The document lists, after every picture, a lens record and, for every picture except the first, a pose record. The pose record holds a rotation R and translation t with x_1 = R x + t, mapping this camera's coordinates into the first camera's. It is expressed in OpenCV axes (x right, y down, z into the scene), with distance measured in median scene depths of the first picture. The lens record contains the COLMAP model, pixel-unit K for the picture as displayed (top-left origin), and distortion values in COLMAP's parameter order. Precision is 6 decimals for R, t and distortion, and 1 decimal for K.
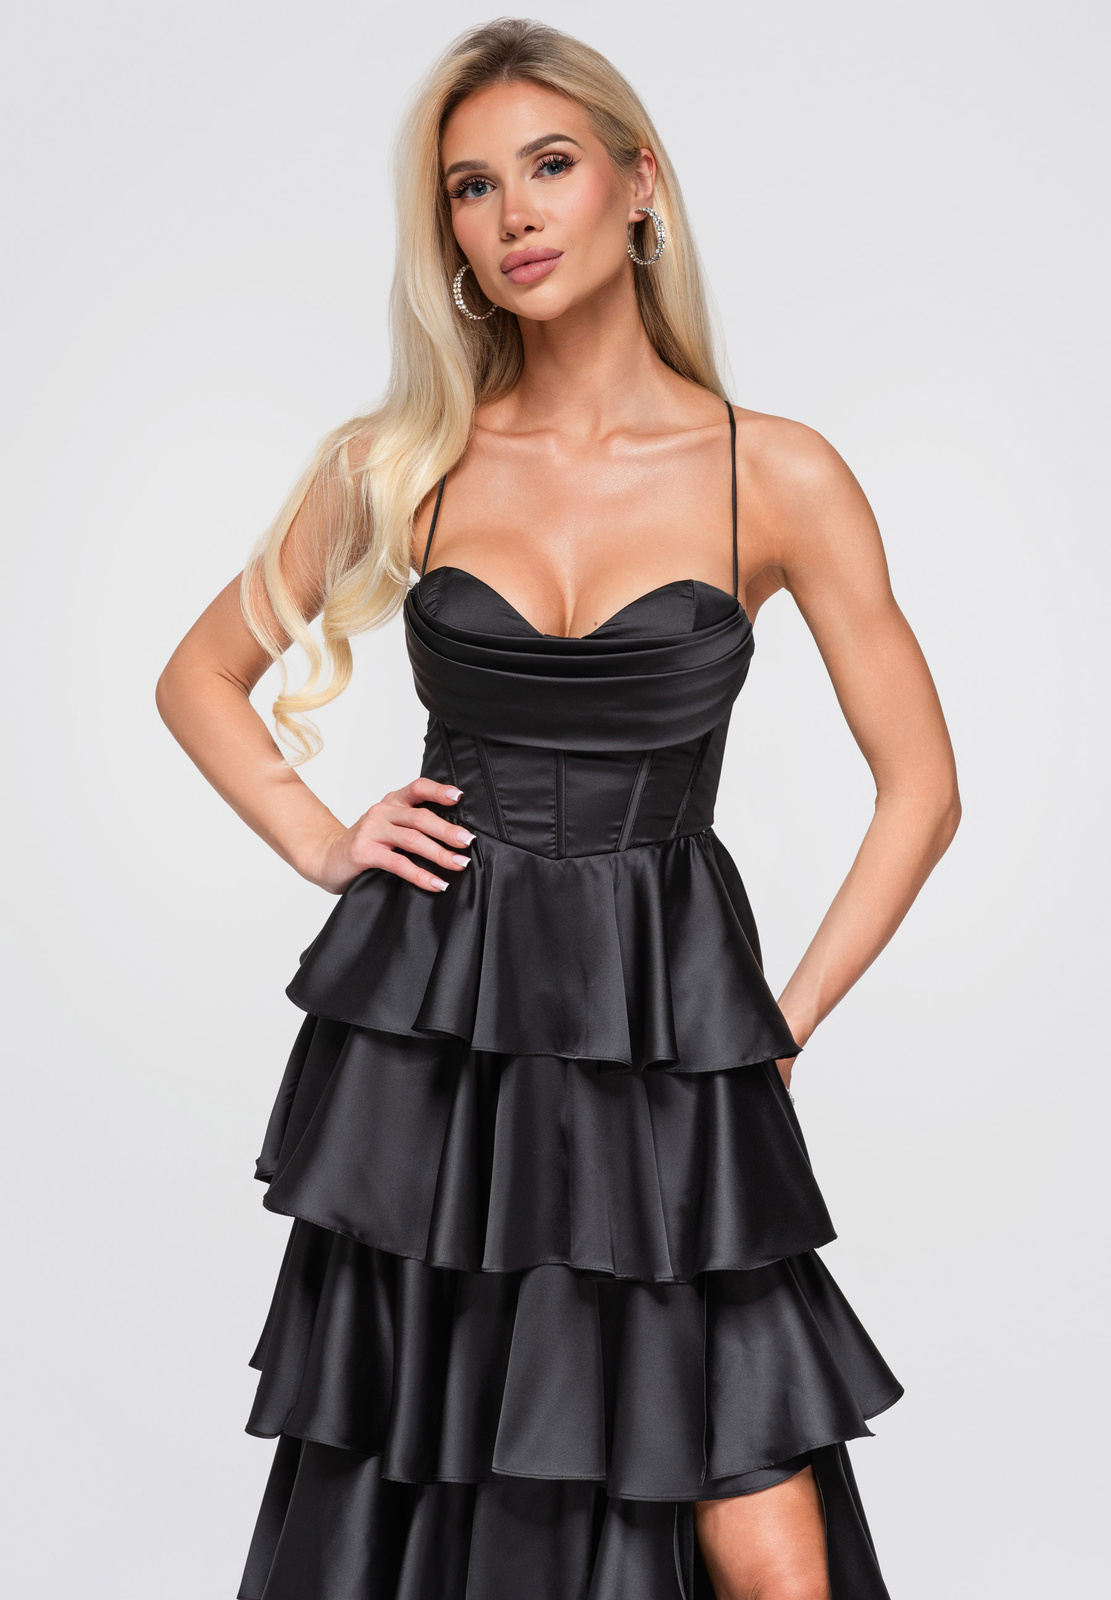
lens RADIAL K [[4513.8, 0, 552.9], [0, 4513.8, 796.9], [0, 0, 1]] dist [0.165294, 0.000000]
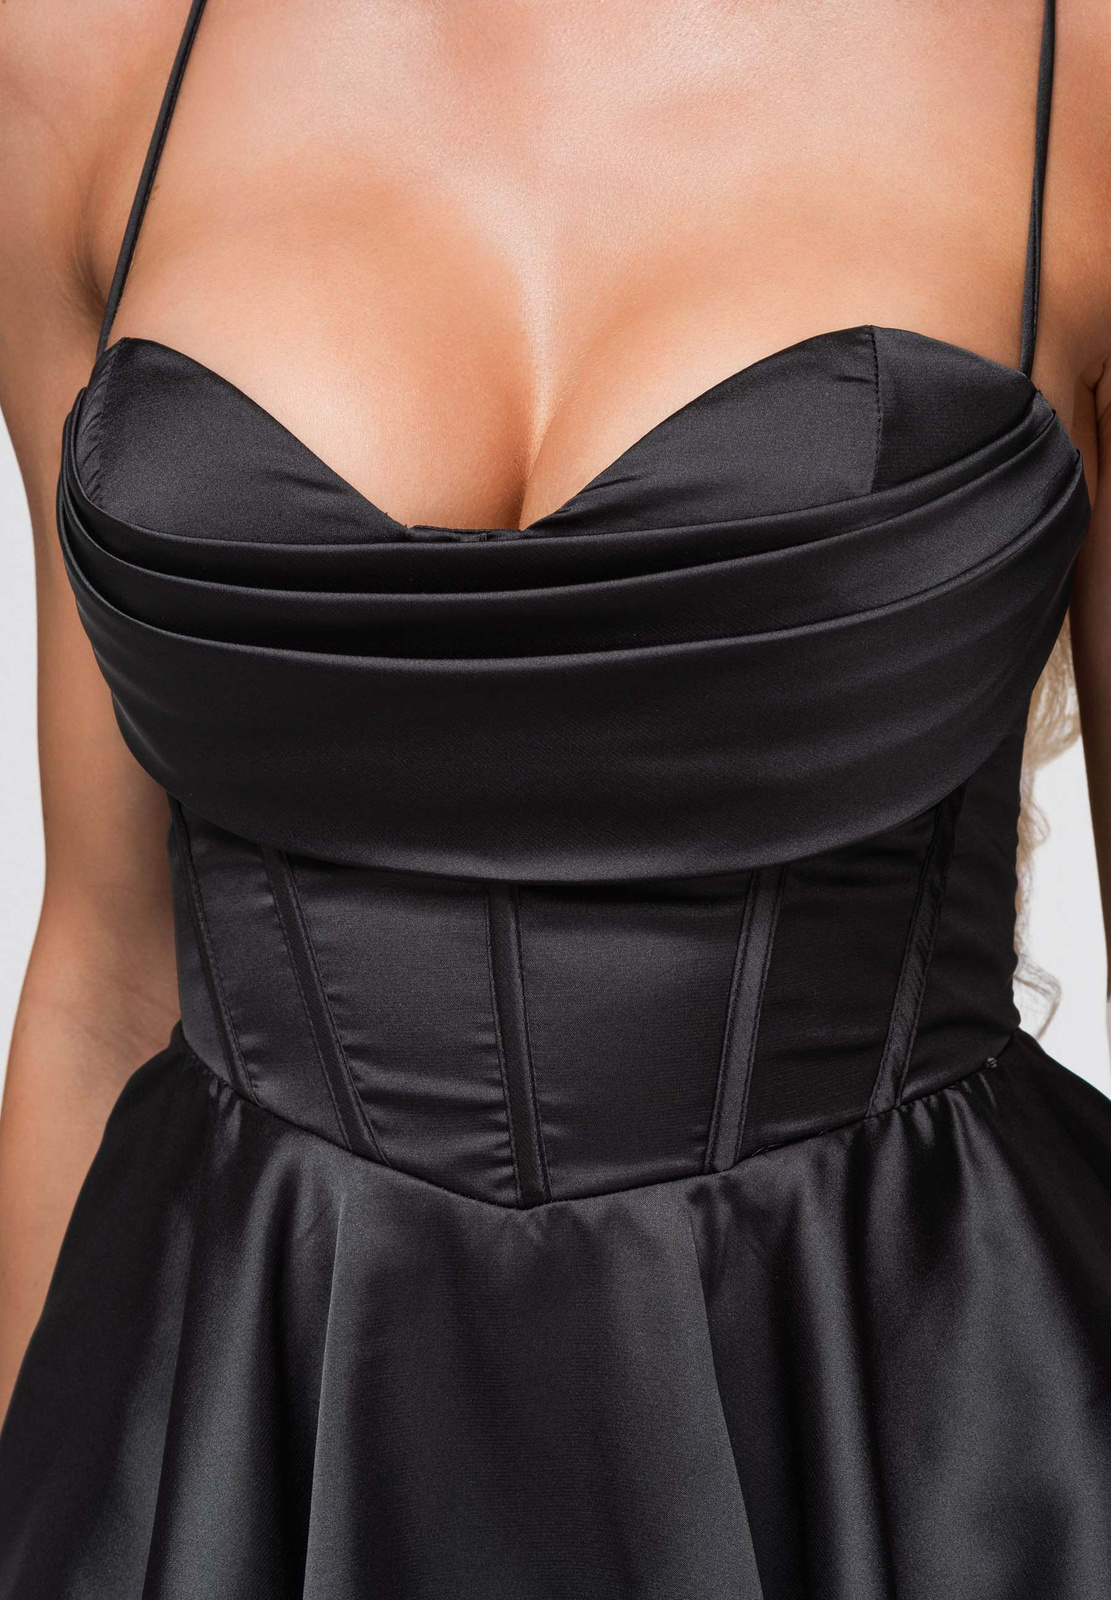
lens RADIAL K [[4513.8, 0, 557.6], [0, 4513.8, 789.9], [0, 0, 1]] dist [0.165294, 0.000000]
pose [[0.989083, -0.056736, -0.135999, 0.050309], [0.061261, 0.997691, 0.029321, -0.026041], [0.134021, -0.037332, 0.990275, 0.678356]]
